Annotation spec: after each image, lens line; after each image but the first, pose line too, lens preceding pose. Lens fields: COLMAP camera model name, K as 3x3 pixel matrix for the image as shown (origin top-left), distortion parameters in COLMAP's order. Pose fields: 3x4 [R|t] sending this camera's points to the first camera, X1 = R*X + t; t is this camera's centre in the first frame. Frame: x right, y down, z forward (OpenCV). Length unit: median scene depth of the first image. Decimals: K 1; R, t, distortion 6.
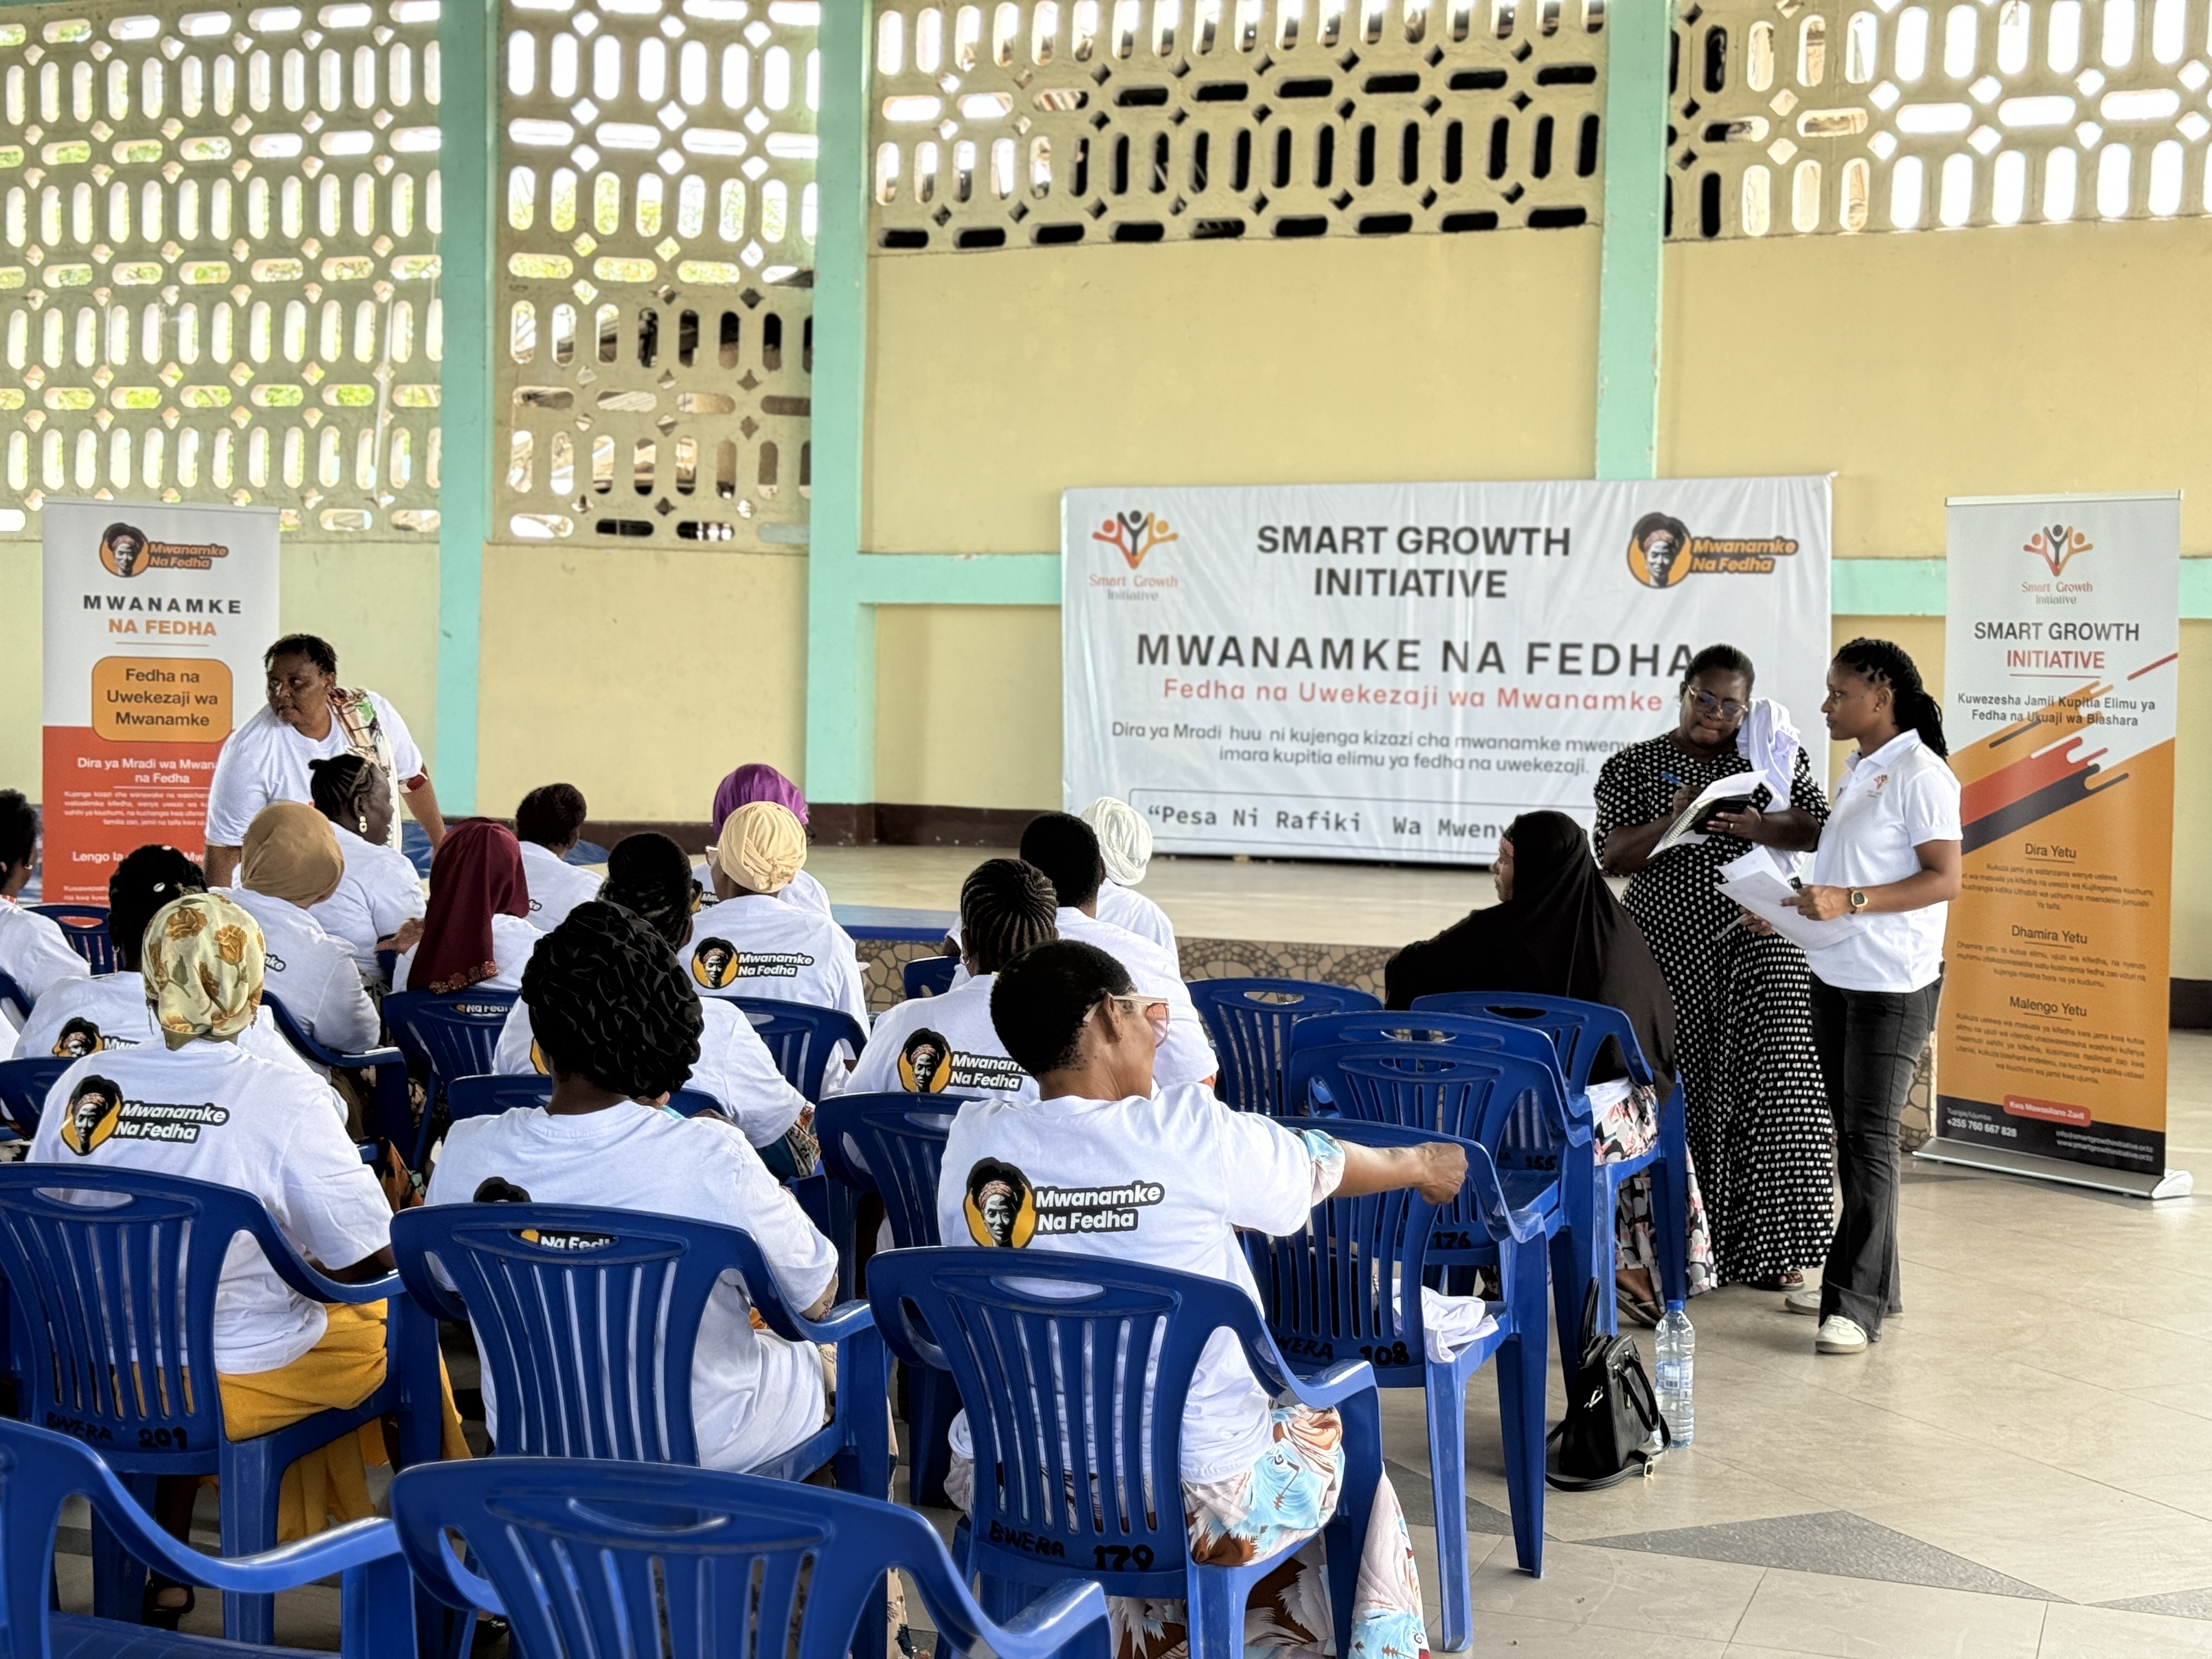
lens RADIAL K [[3126.8, 0, 1118.3], [0, 3126.8, 831.0], [0, 0, 1]] dist [0.165433, -0.239839]
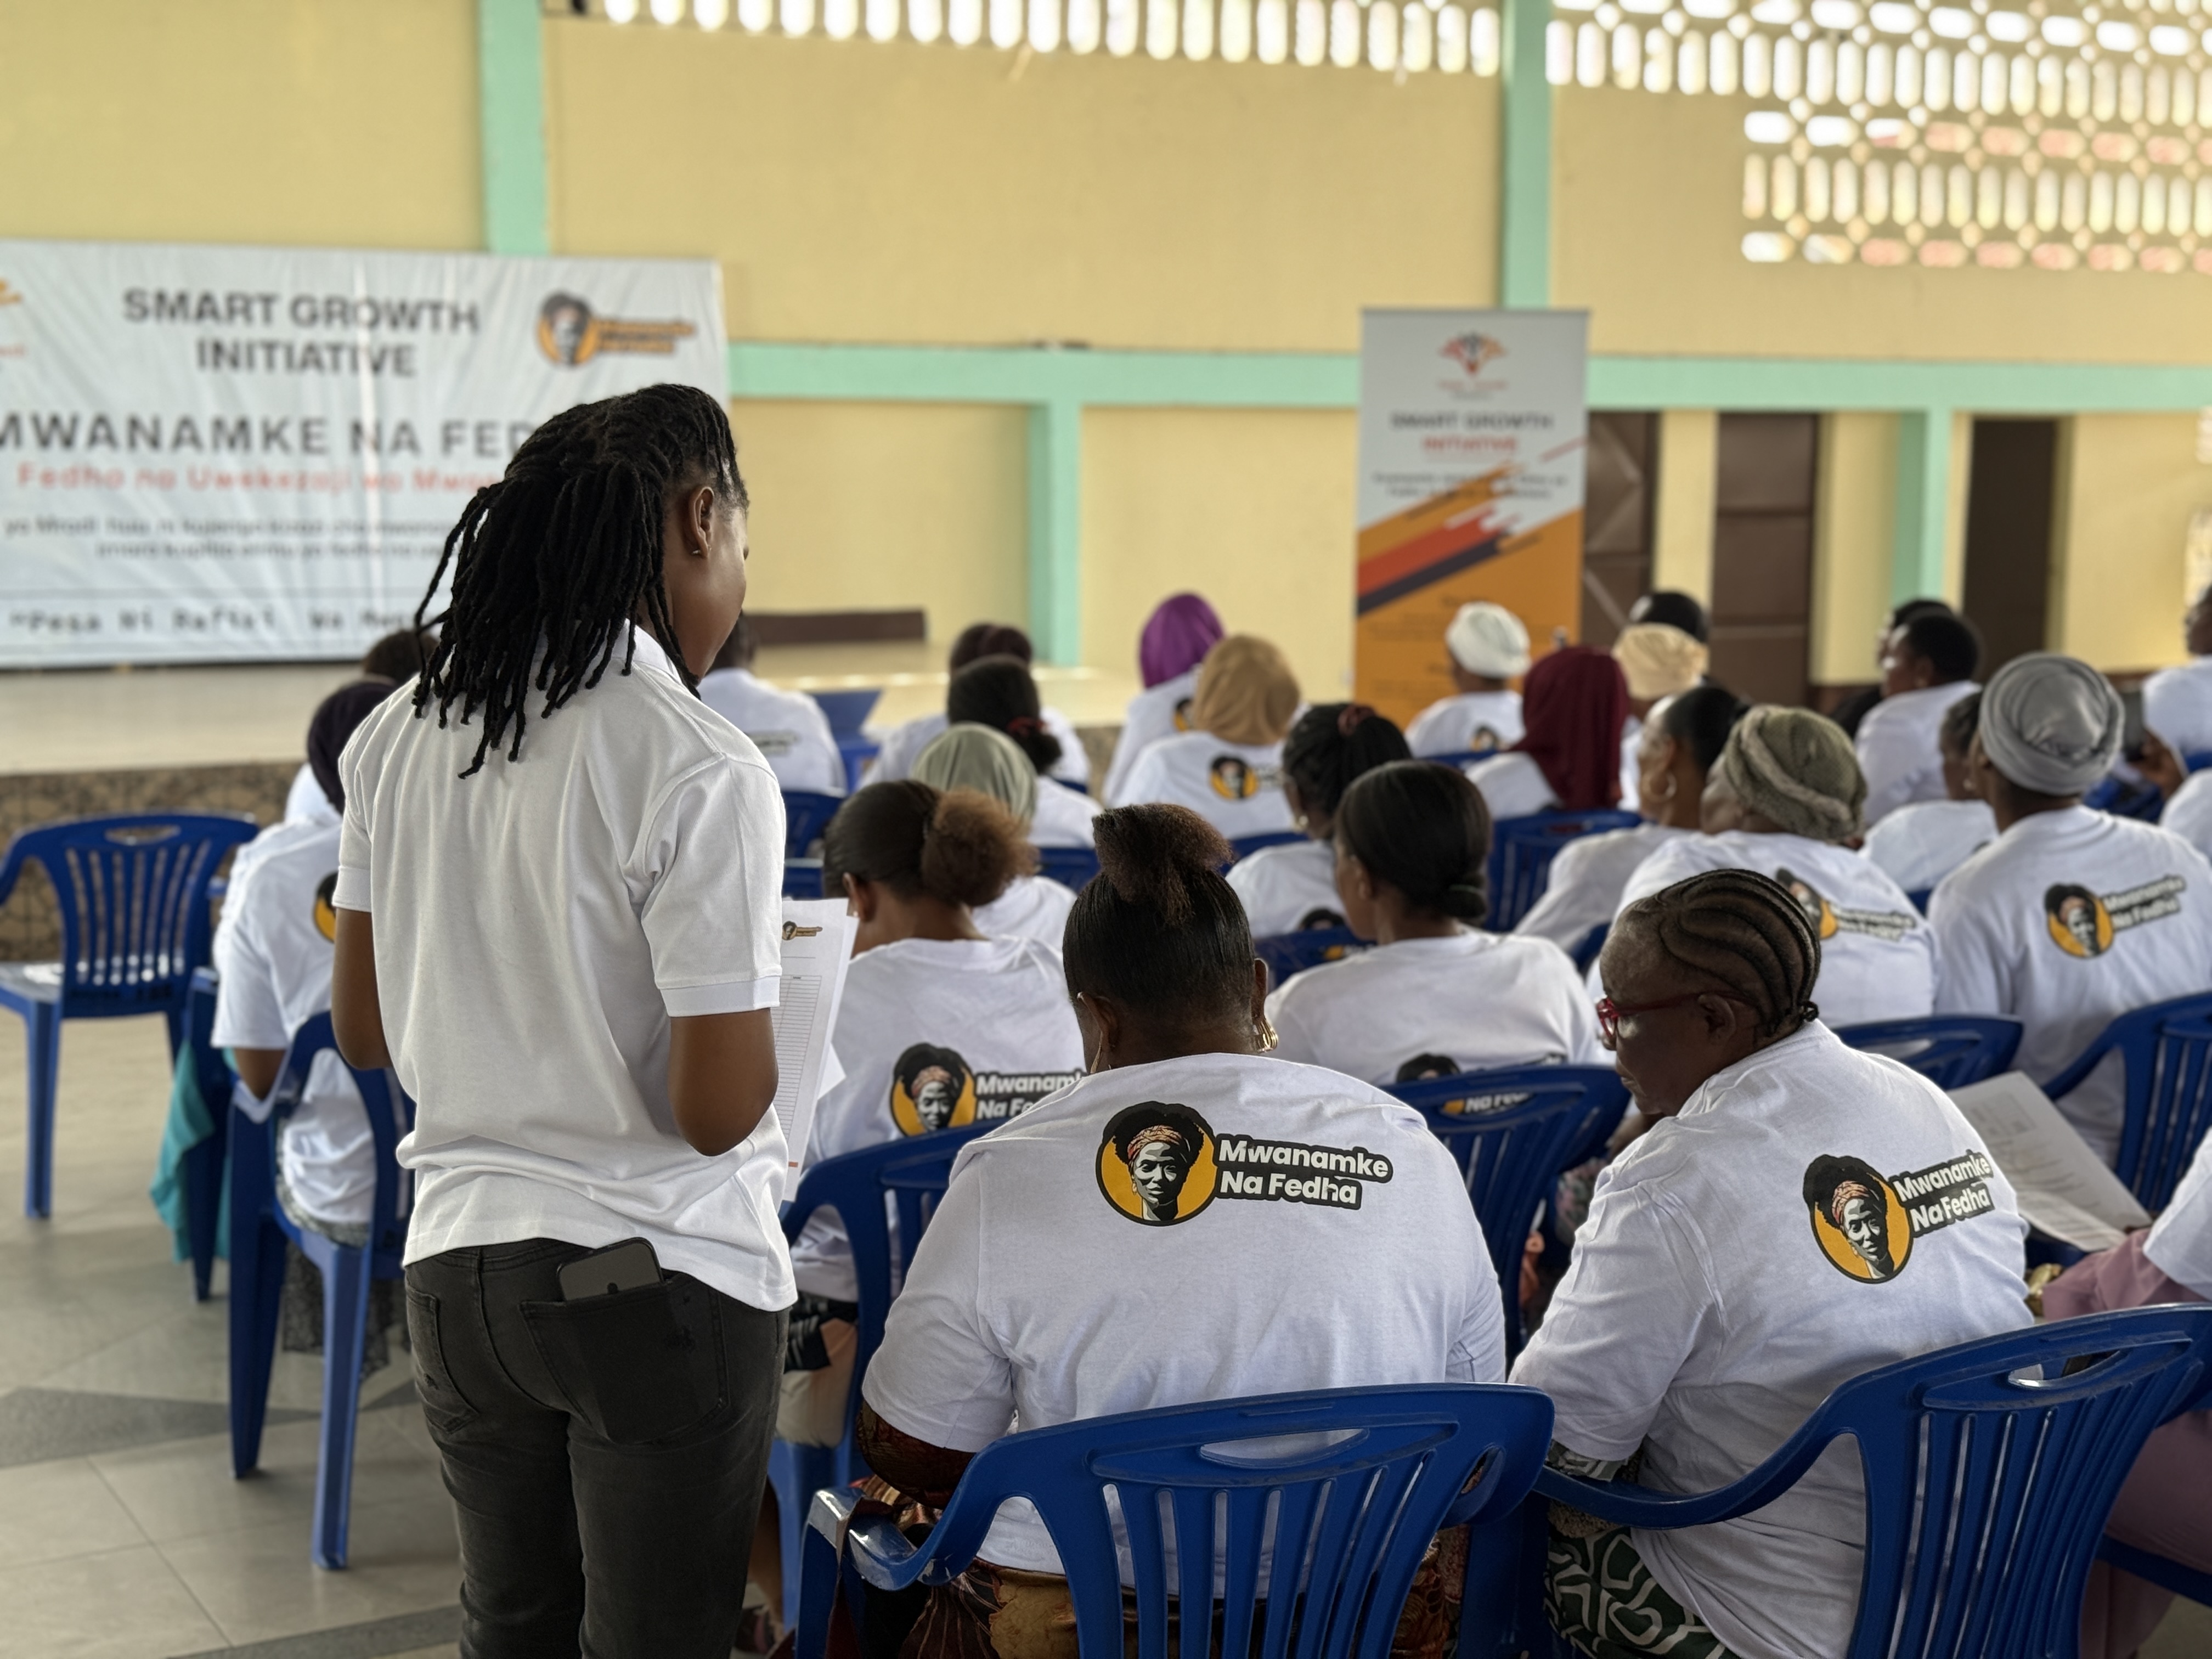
lens RADIAL K [[3126.8, 0, 1118.3], [0, 3126.8, 831.0], [0, 0, 1]] dist [0.165433, -0.239839]
pose [[0.653185, -0.109674, 0.749213, -0.470994], [0.049145, 0.993509, 0.102589, -0.024184], [-0.755602, -0.030189, 0.654336, 0.198671]]
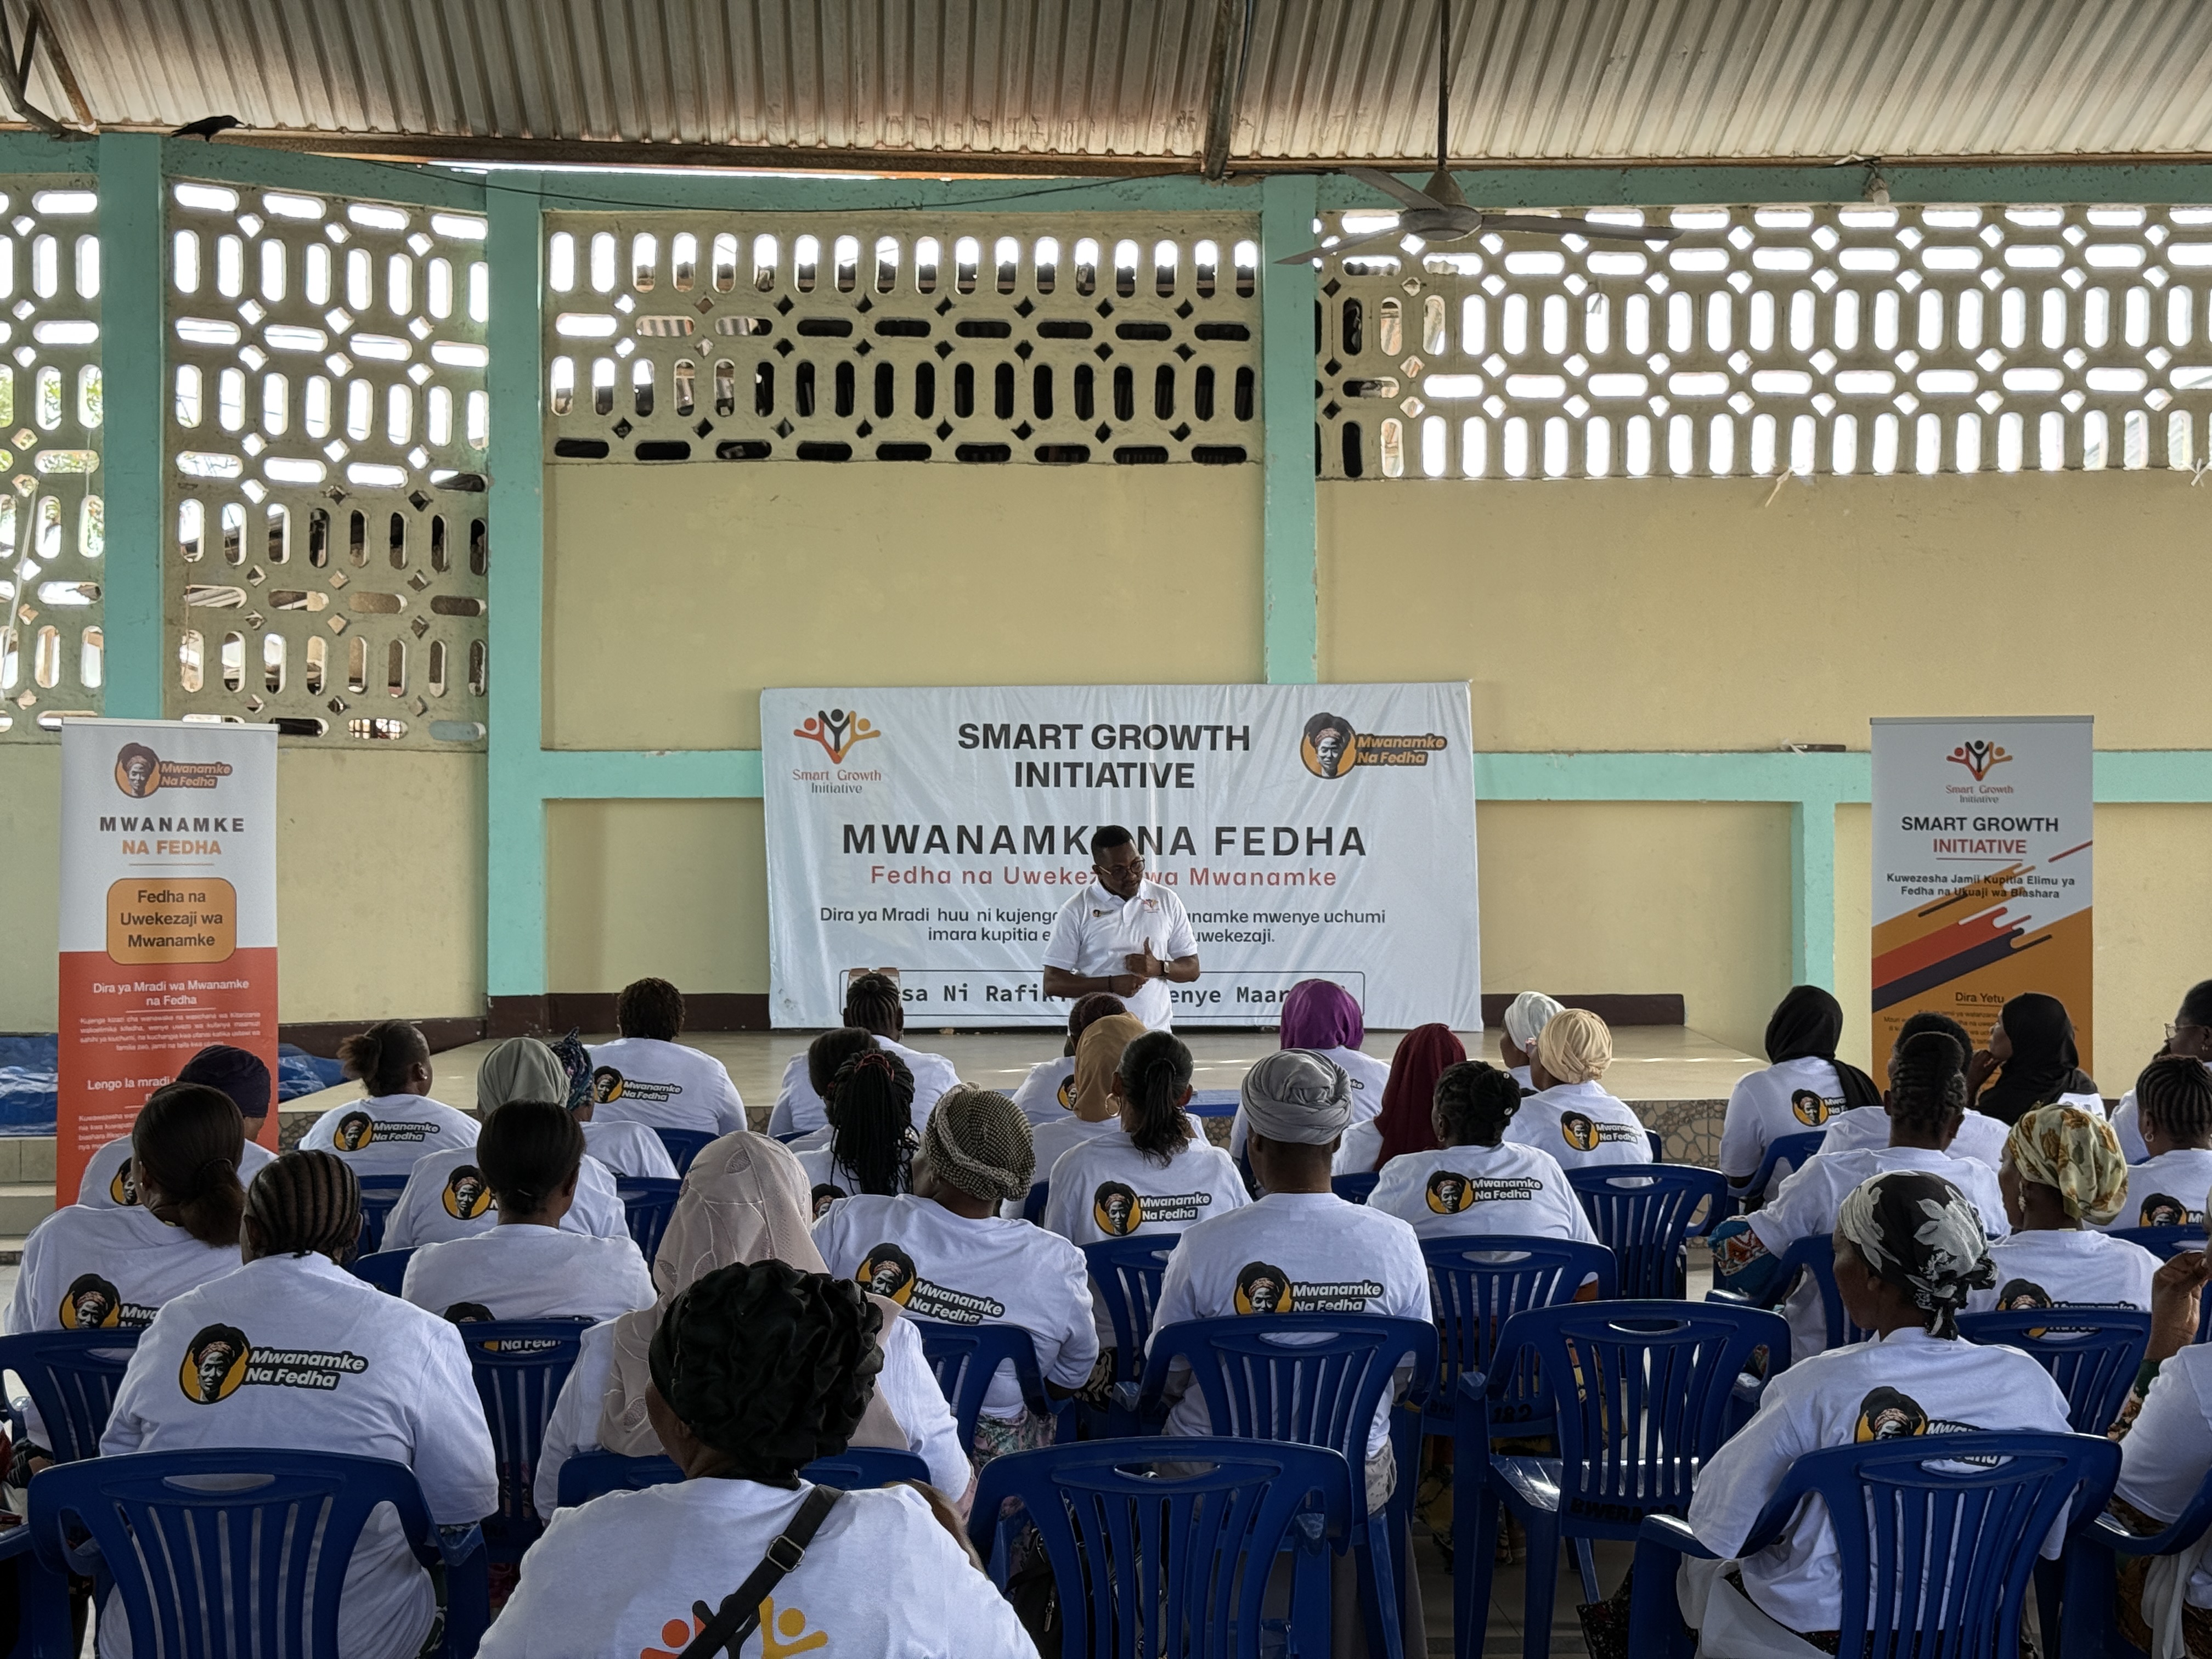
lens RADIAL K [[3126.8, 0, 1118.3], [0, 3126.8, 831.0], [0, 0, 1]] dist [0.165433, -0.239839]
pose [[0.919833, -0.019766, 0.391811, -0.336933], [0.038486, 0.998459, -0.039981, -0.015071], [-0.390417, 0.051855, 0.919177, -0.017203]]
